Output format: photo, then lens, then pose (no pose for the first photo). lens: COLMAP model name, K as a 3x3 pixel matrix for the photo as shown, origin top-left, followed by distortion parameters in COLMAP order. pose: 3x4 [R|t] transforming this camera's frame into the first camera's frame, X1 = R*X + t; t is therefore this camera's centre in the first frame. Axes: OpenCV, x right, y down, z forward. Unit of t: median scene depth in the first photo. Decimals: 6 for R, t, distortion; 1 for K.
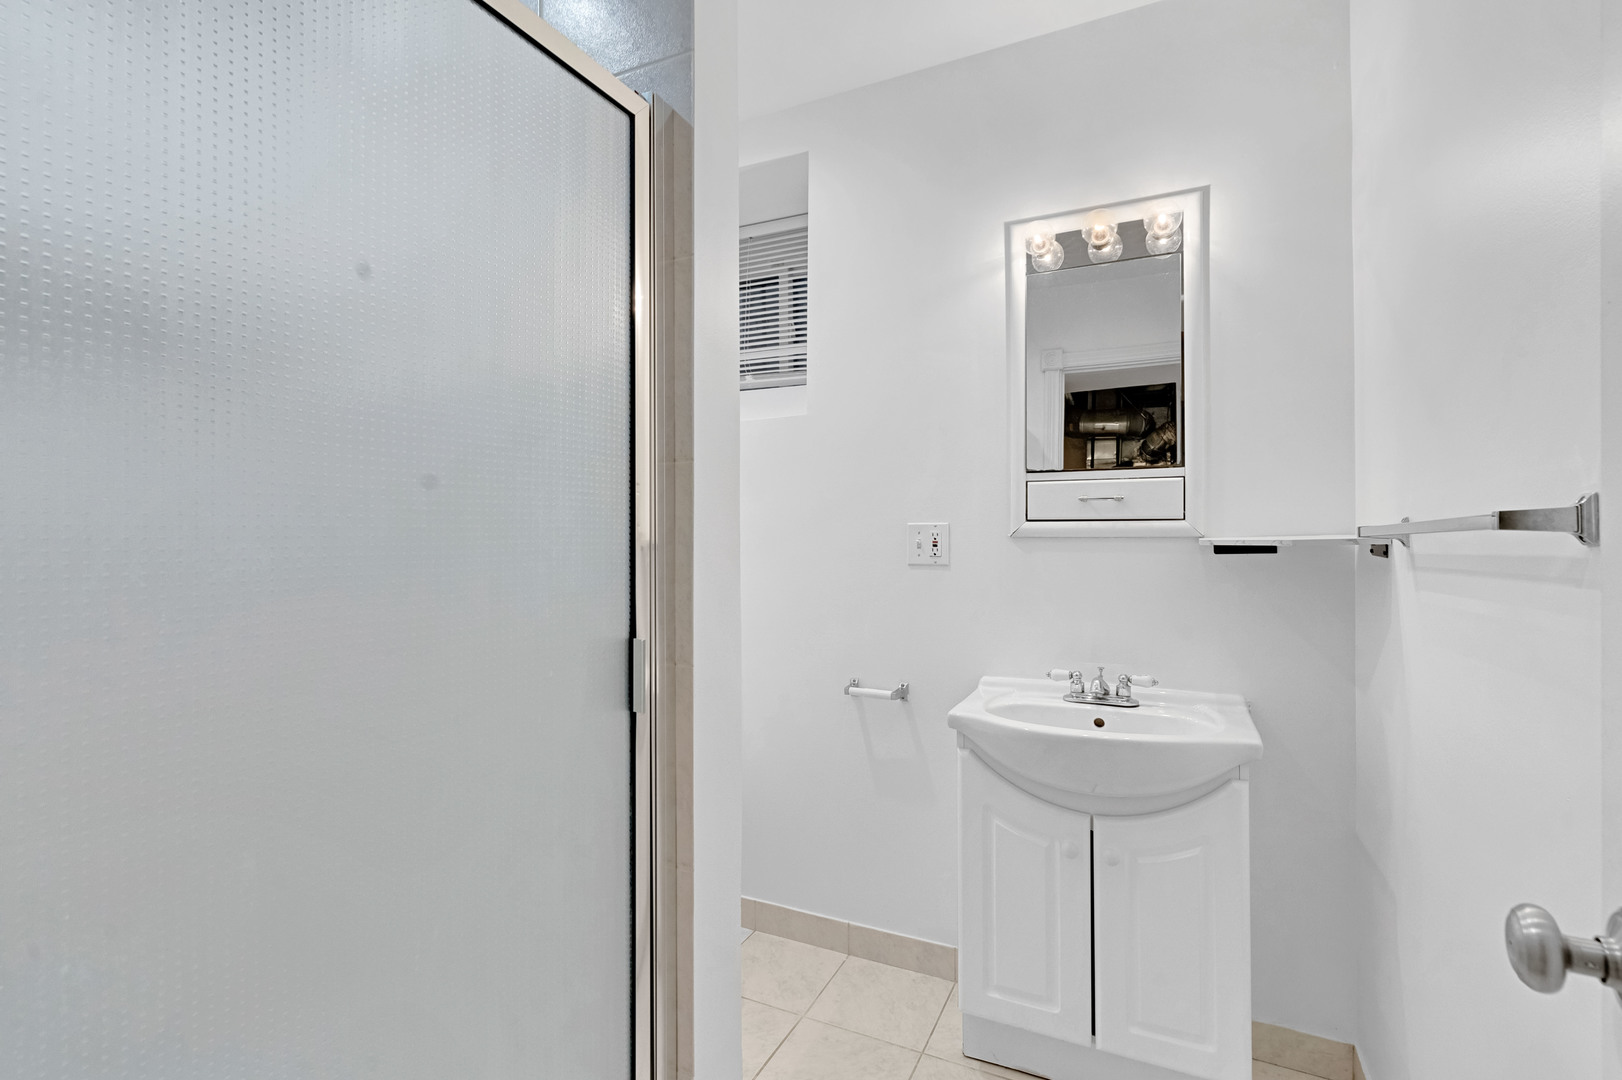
lens RADIAL K [[739.9, 0, 808.8], [0, 739.9, 528.0], [0, 0, 1]] dist [-0.001135, 0.000033]
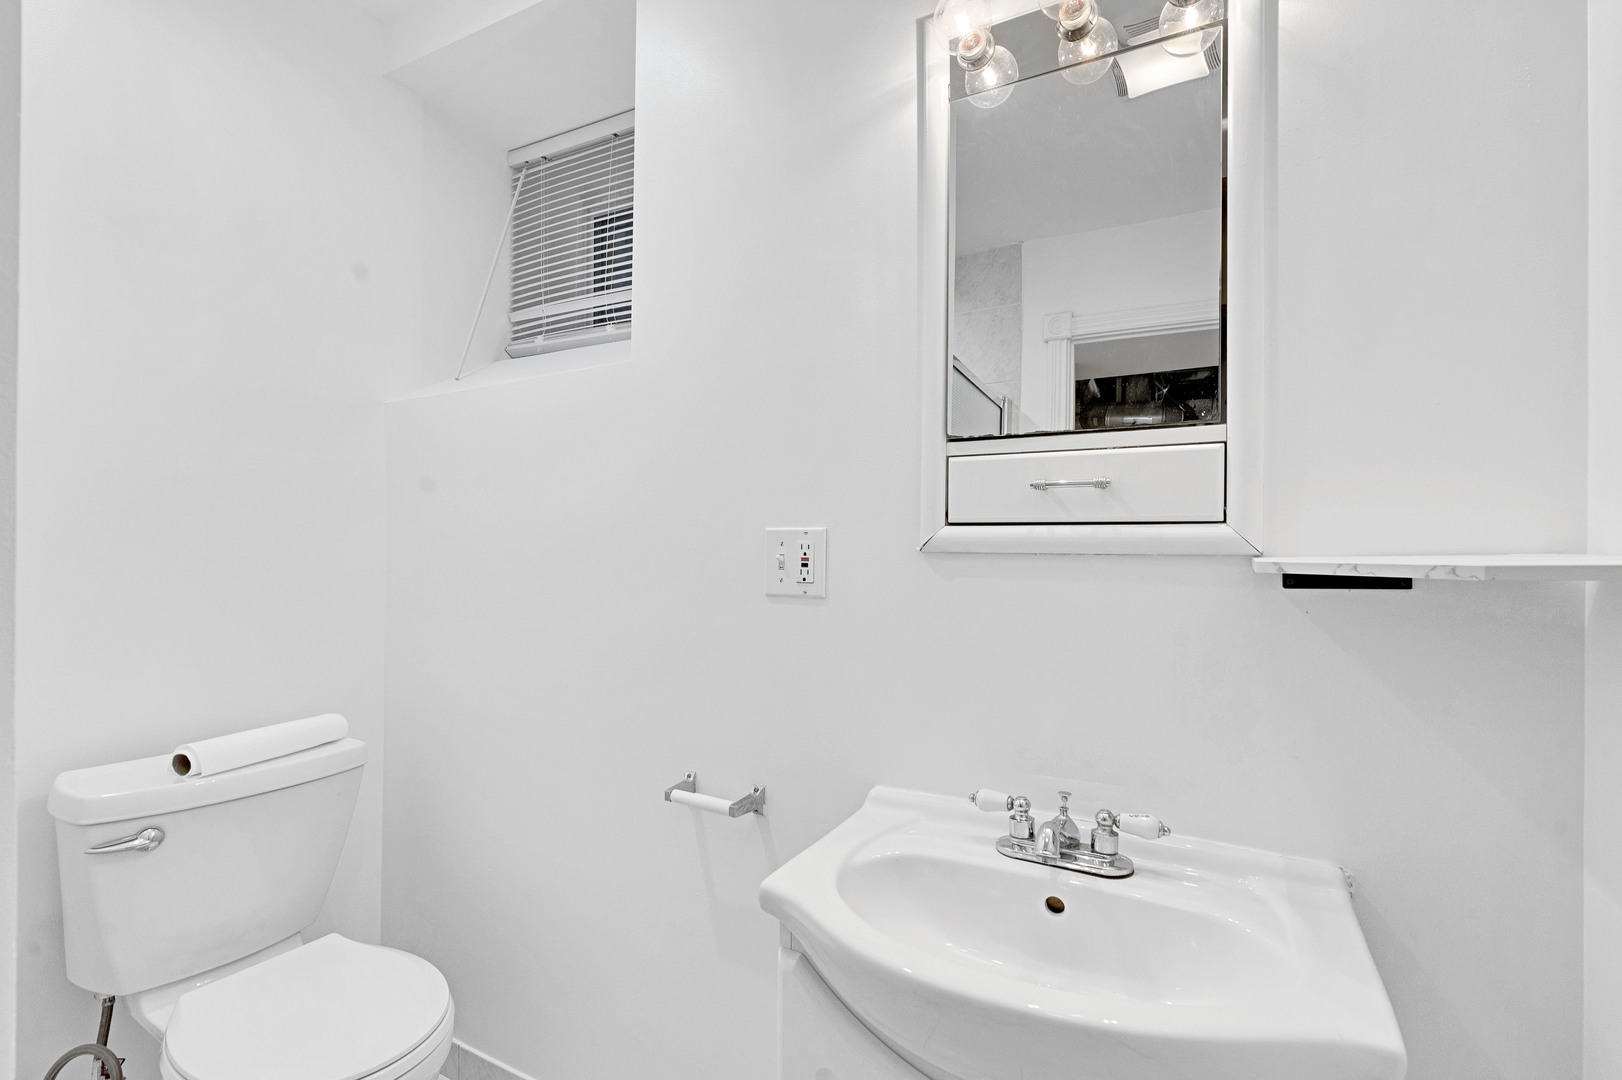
lens RADIAL K [[733.3, 0, 811.0], [0, 733.3, 540.0], [0, 0, 1]] dist [-0.003951, 0.000282]
pose [[0.998467, 0.009315, -0.054558, 0.227362], [-0.009382, 0.999956, -0.000977, 0.004186], [0.054547, 0.001487, 0.998510, 0.434640]]
